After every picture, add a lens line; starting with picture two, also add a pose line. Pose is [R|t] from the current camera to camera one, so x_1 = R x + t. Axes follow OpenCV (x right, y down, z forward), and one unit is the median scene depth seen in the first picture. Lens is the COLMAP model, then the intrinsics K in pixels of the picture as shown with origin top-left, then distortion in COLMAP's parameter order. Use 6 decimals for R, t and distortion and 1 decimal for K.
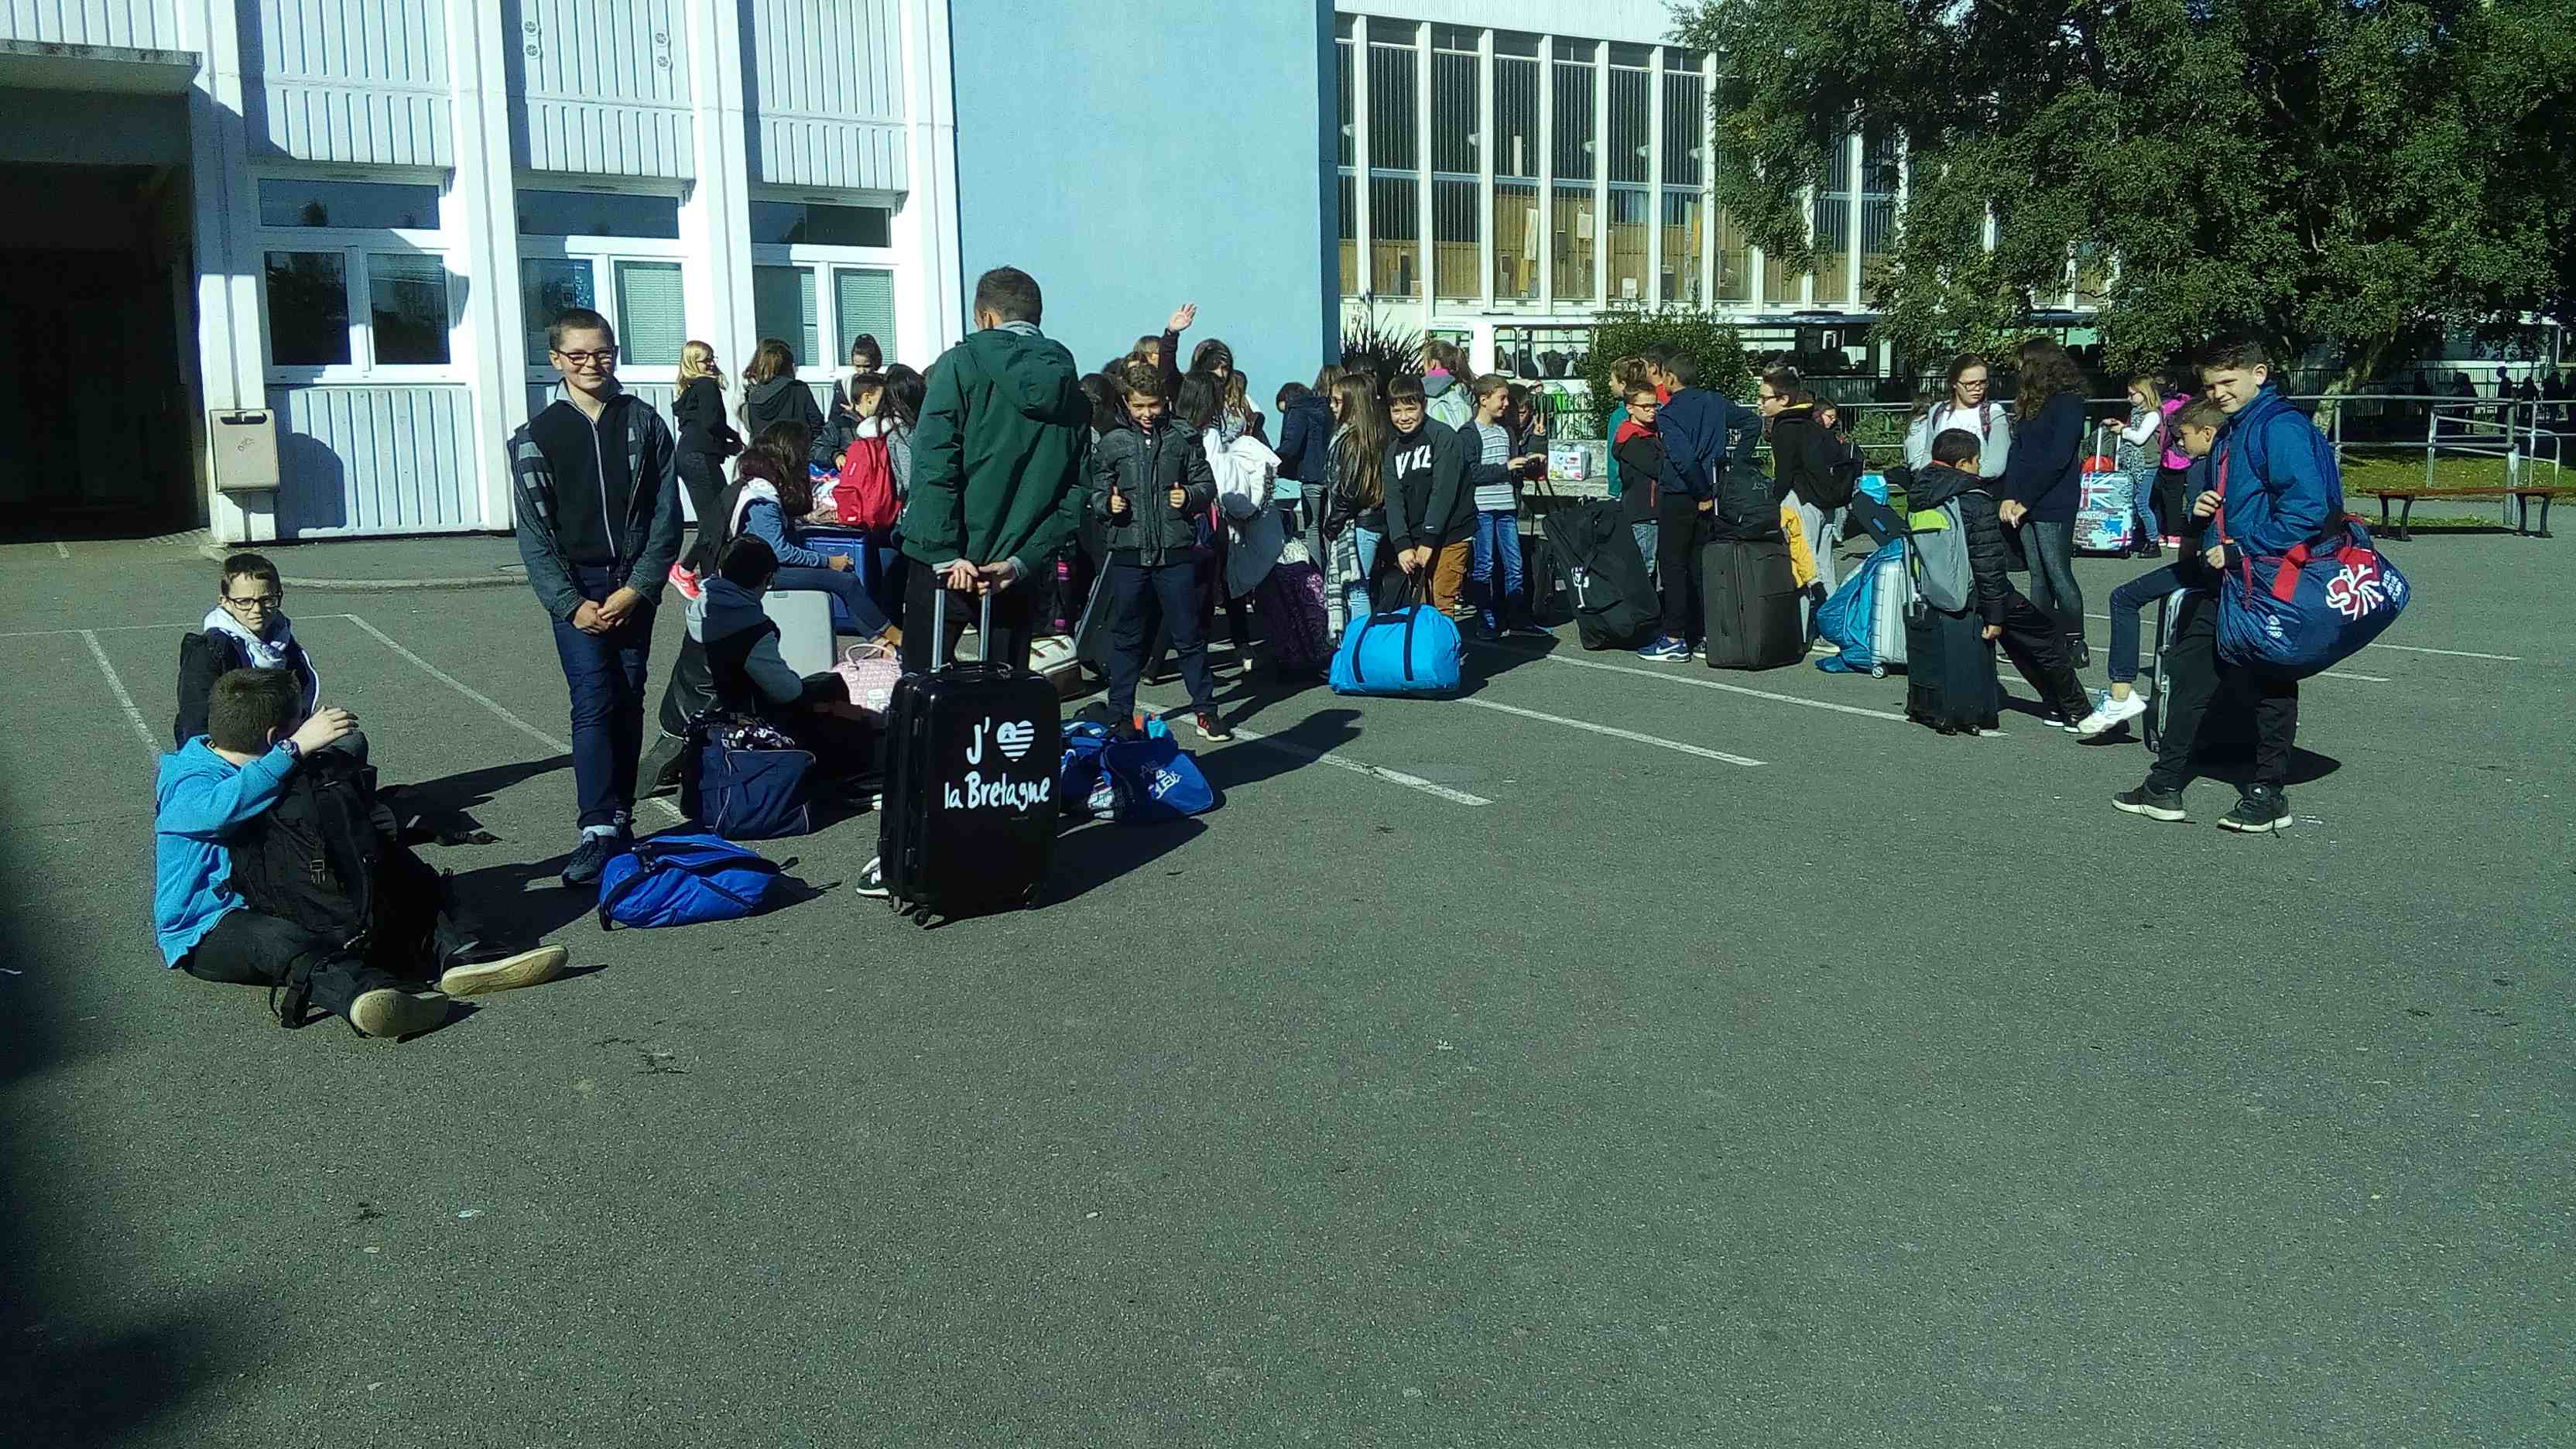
lens RADIAL K [[2133.1, 0, 1291.8], [0, 2133.1, 714.2], [0, 0, 1]] dist [0.152826, -0.240542]
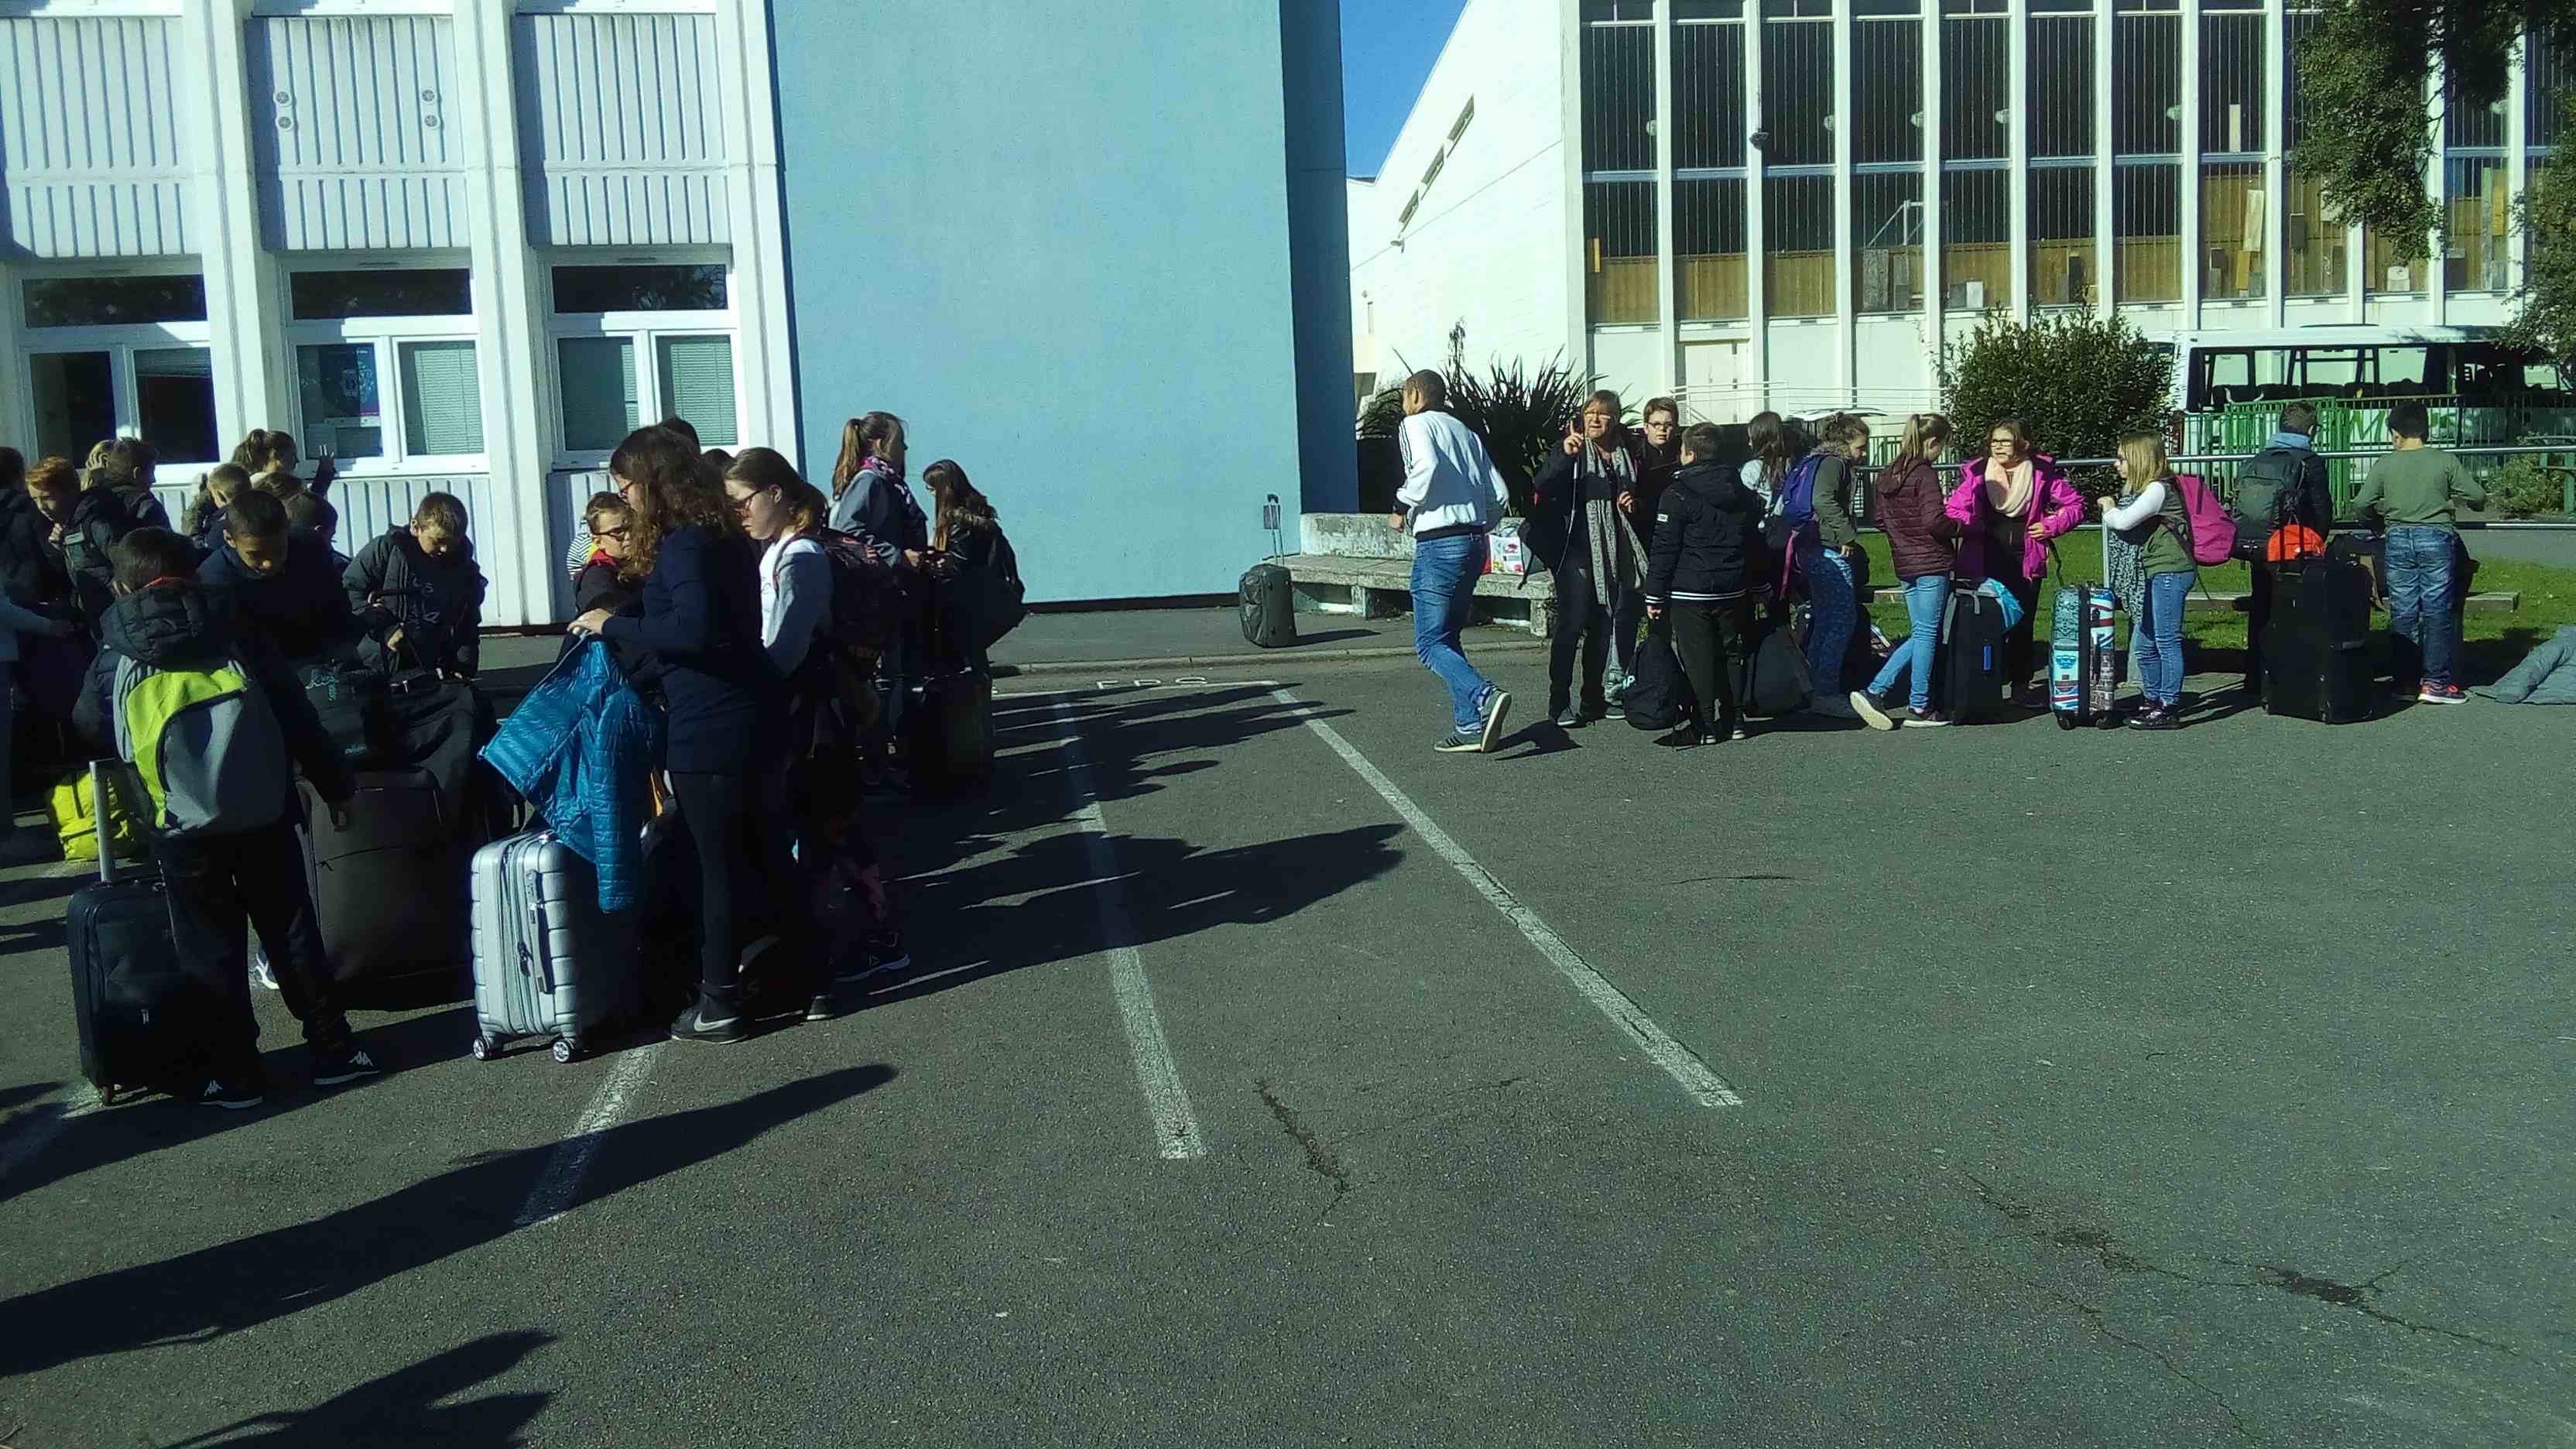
lens RADIAL K [[2133.1, 0, 1291.8], [0, 2133.1, 714.2], [0, 0, 1]] dist [0.152826, -0.240542]
pose [[0.913513, 0.024863, -0.406049, 0.255023], [-0.030780, 0.999494, -0.008047, -0.037043], [0.405643, 0.019850, 0.913816, 0.205885]]
